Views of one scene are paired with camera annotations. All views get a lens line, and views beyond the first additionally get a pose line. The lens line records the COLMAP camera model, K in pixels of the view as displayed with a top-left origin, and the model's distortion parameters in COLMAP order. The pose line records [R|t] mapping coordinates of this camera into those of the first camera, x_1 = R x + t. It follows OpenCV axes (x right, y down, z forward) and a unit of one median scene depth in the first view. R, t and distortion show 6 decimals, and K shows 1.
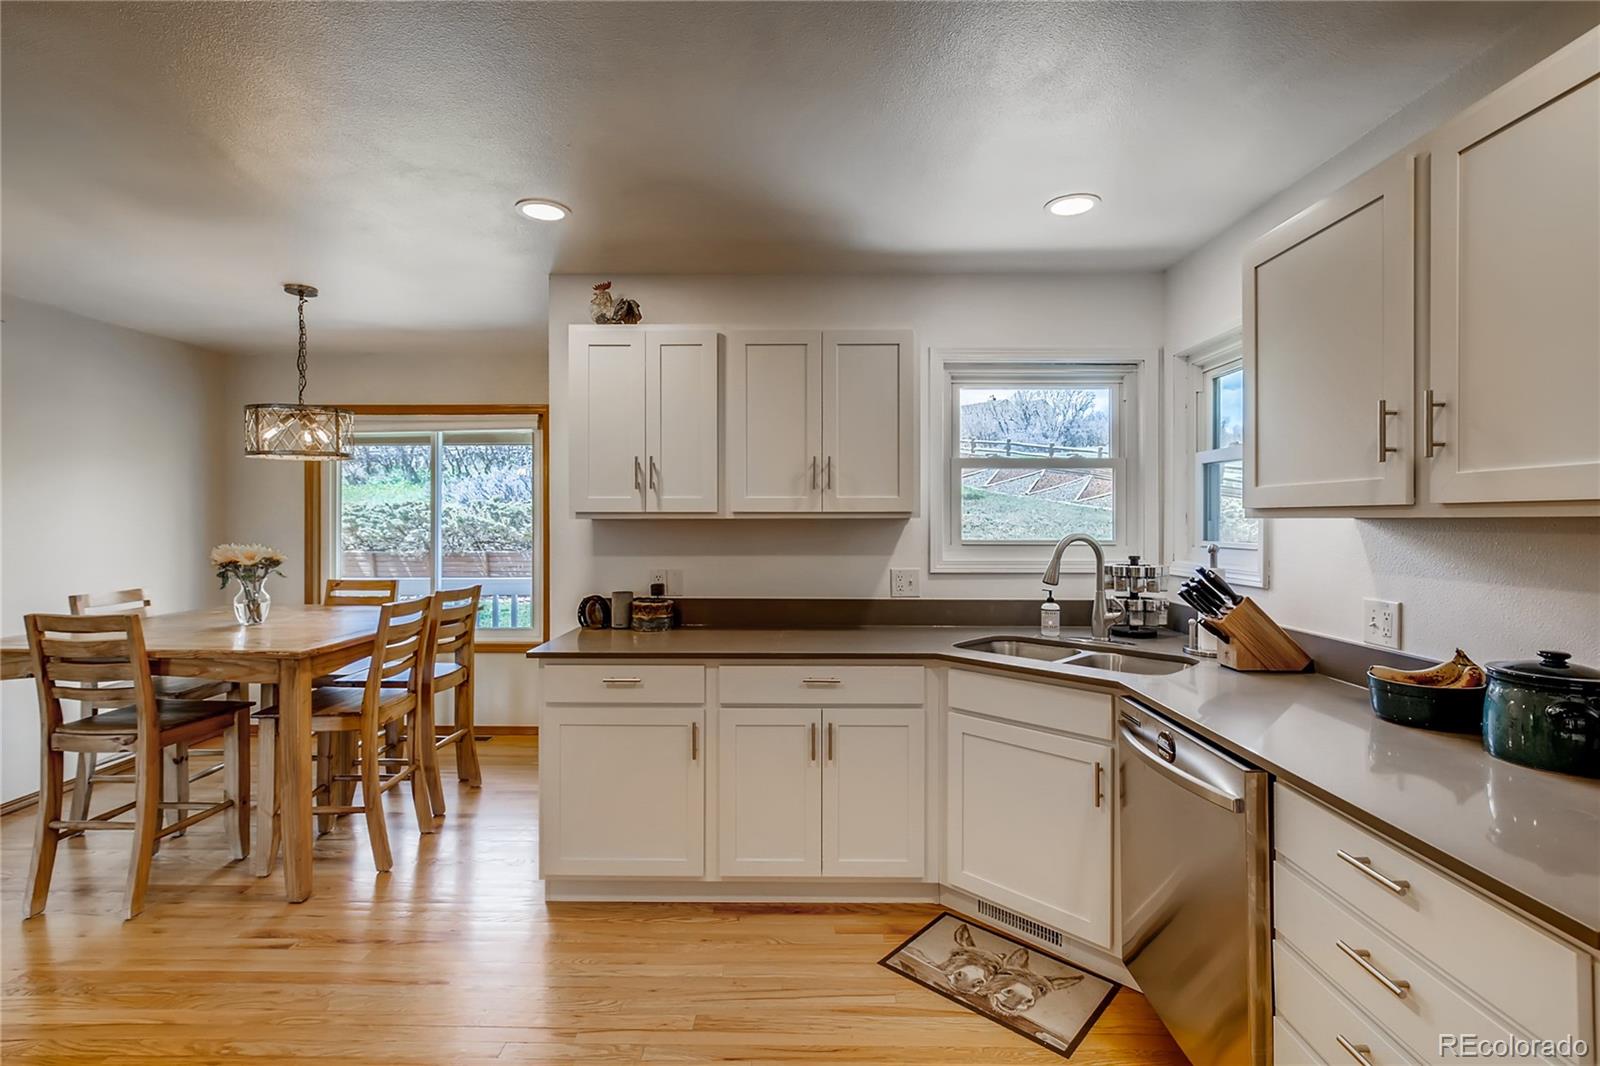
lens RADIAL K [[735.7, 0, 799.5], [0, 735.7, 520.9], [0, 0, 1]] dist [-0.002158, 0.004708]
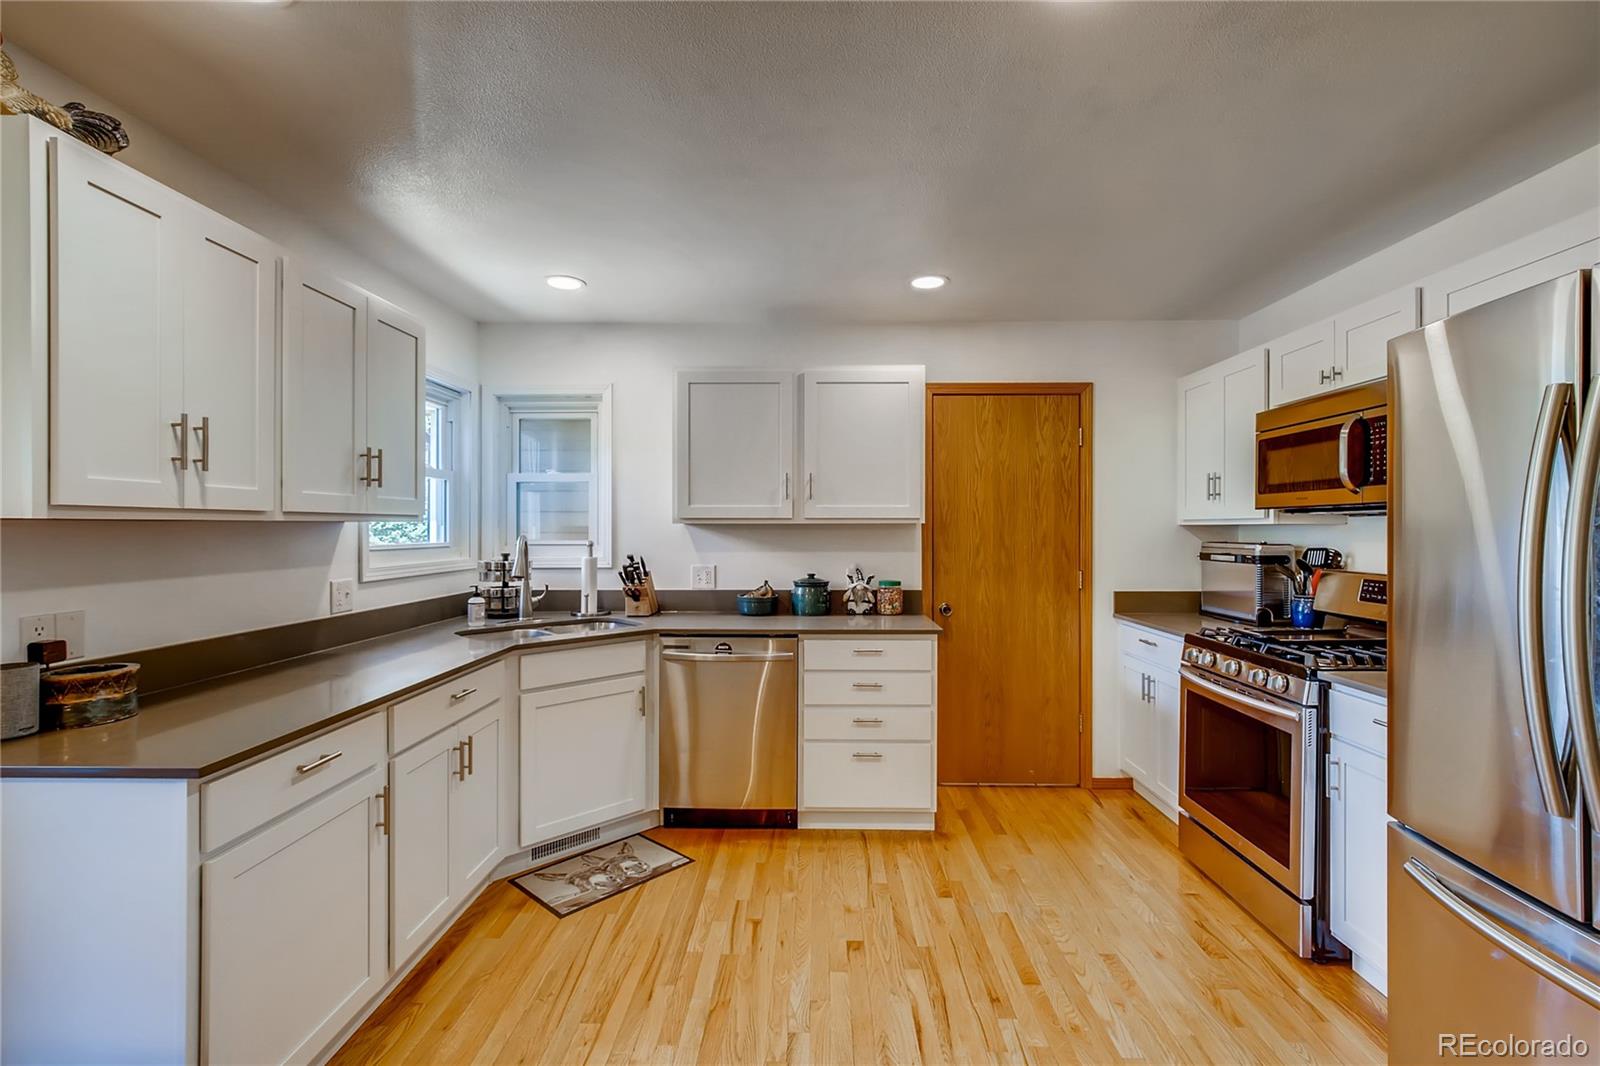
lens RADIAL K [[735.7, 0, 800.1], [0, 735.7, 526.1], [0, 0, 1]] dist [-0.002158, 0.004708]
pose [[0.010429, 0.002220, 0.999943, -0.732435], [0.004317, 0.999988, -0.002265, 0.005404], [-0.999936, 0.004340, 0.010419, 0.449710]]
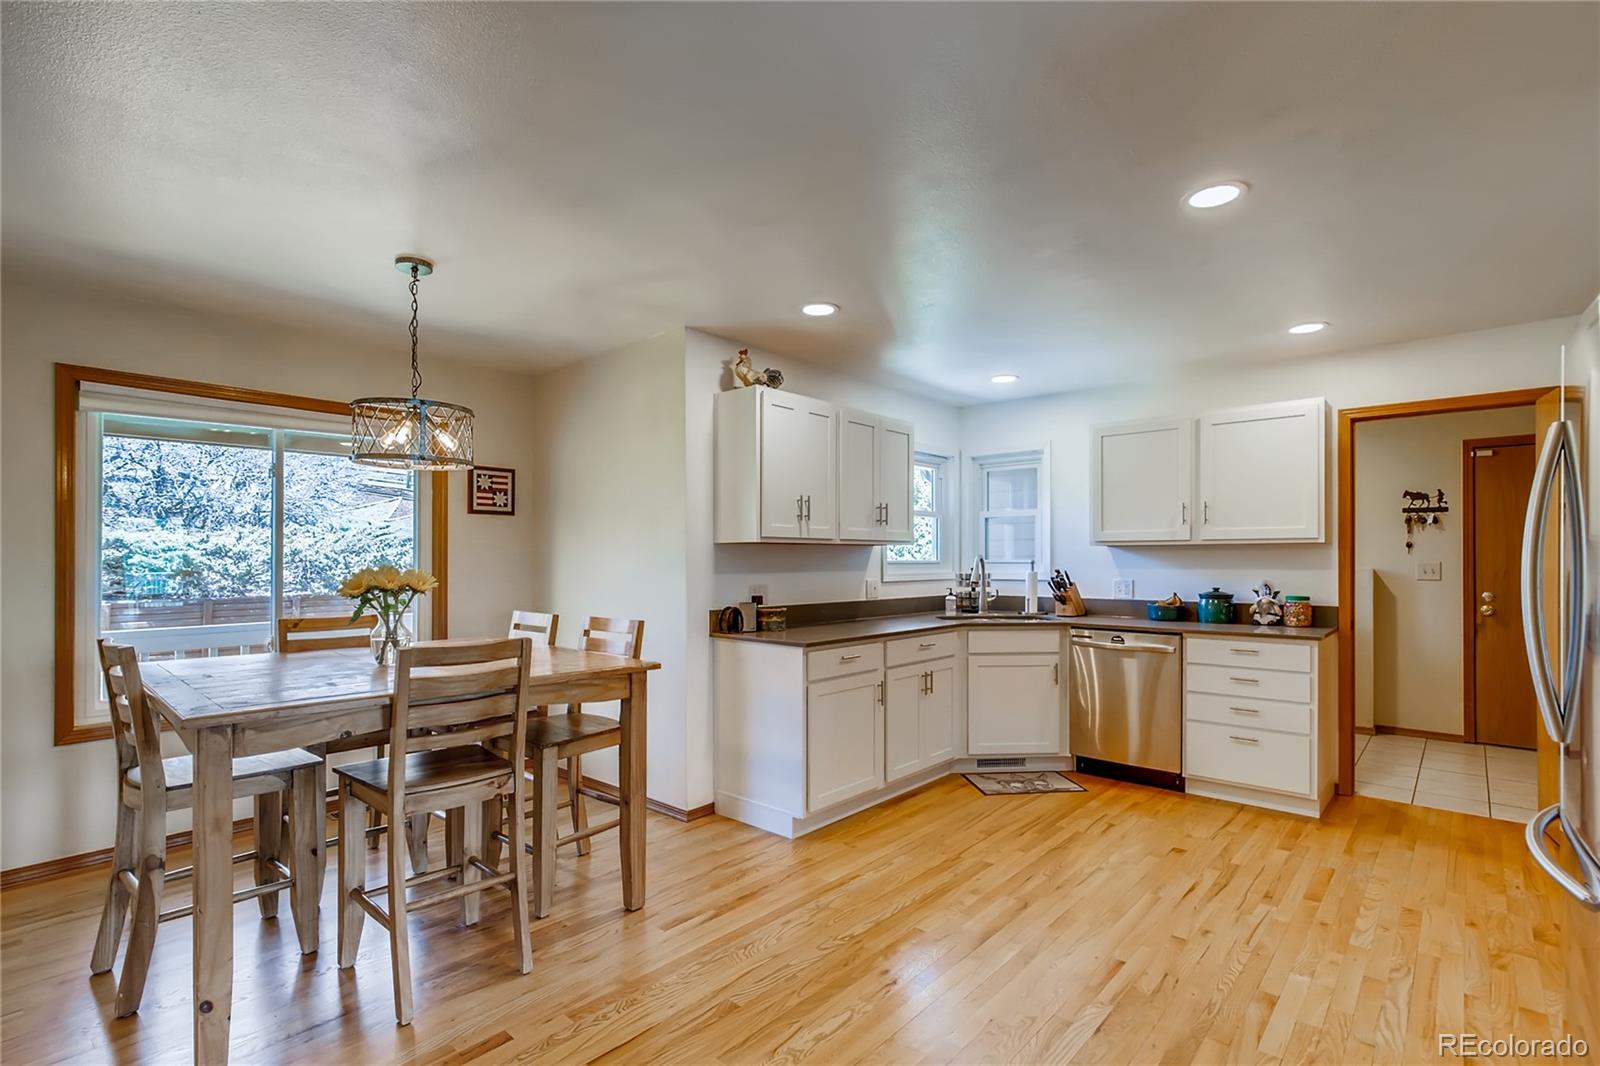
lens RADIAL K [[735.7, 0, 791.1], [0, 735.7, 561.2], [0, 0, 1]] dist [-0.002158, 0.004708]
pose [[0.663119, -0.002066, 0.748512, -1.102304], [0.002823, 0.999996, 0.000259, 0.027233], [-0.748509, 0.001942, 0.663122, 0.128215]]
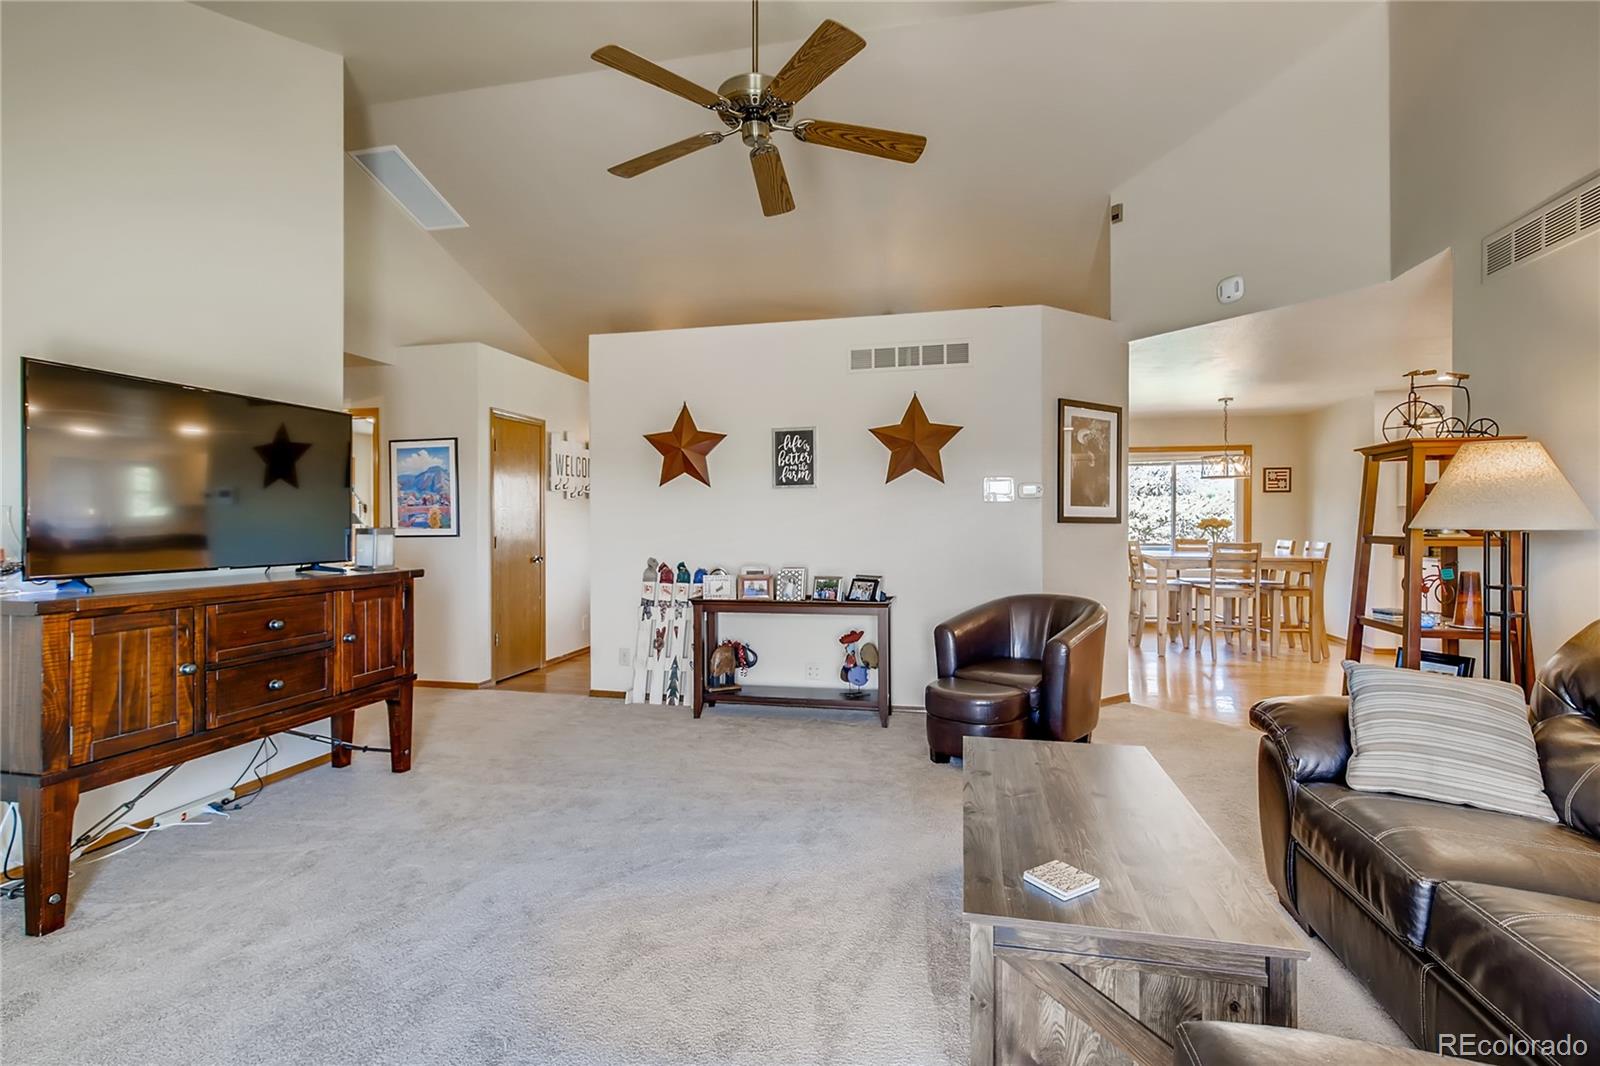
lens RADIAL K [[735.7, 0, 797.6], [0, 735.7, 525.9], [0, 0, 1]] dist [-0.002158, 0.004708]
pose [[0.976355, 0.000654, -0.216172, -1.560326], [-0.000255, 0.999998, 0.001877, 0.054028], [0.216173, -0.001777, 0.976354, -1.529106]]
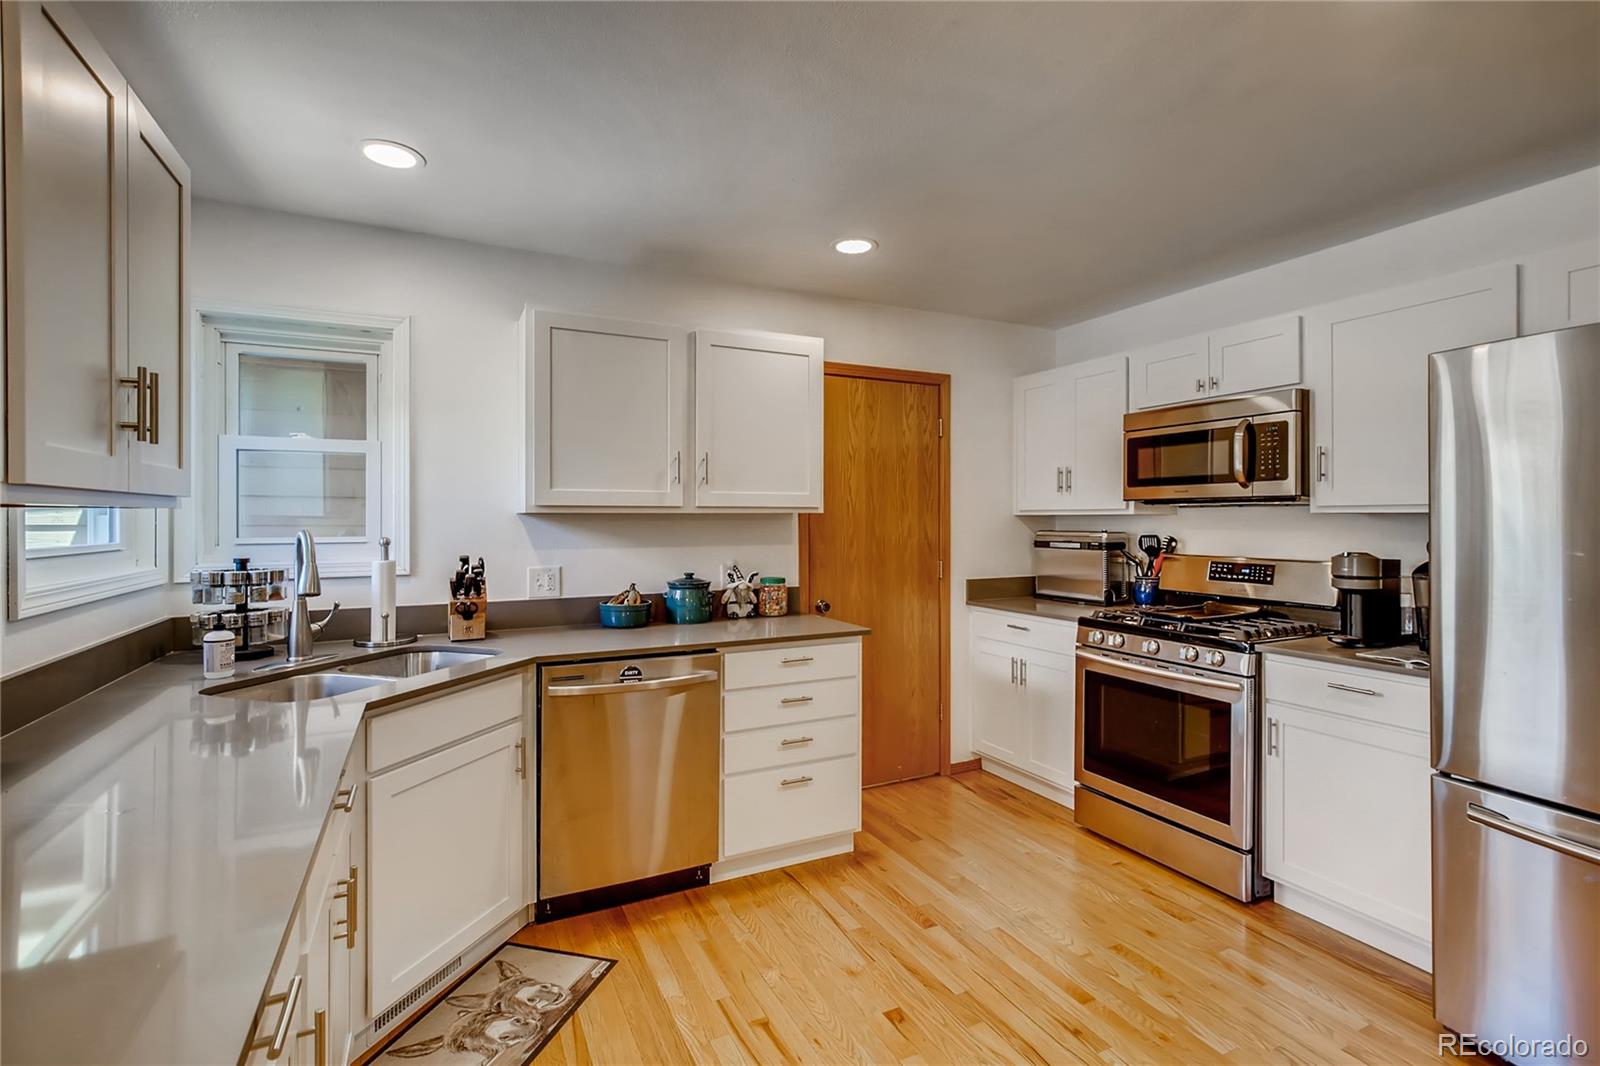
lens RADIAL K [[735.7, 0, 798.9], [0, 735.7, 518.9], [0, 0, 1]] dist [-0.002158, 0.004708]
pose [[-0.457815, 0.001143, 0.889047, -0.499776], [0.005199, 0.999986, 0.001392, 0.005789], [-0.889032, 0.005259, -0.457815, 0.765343]]
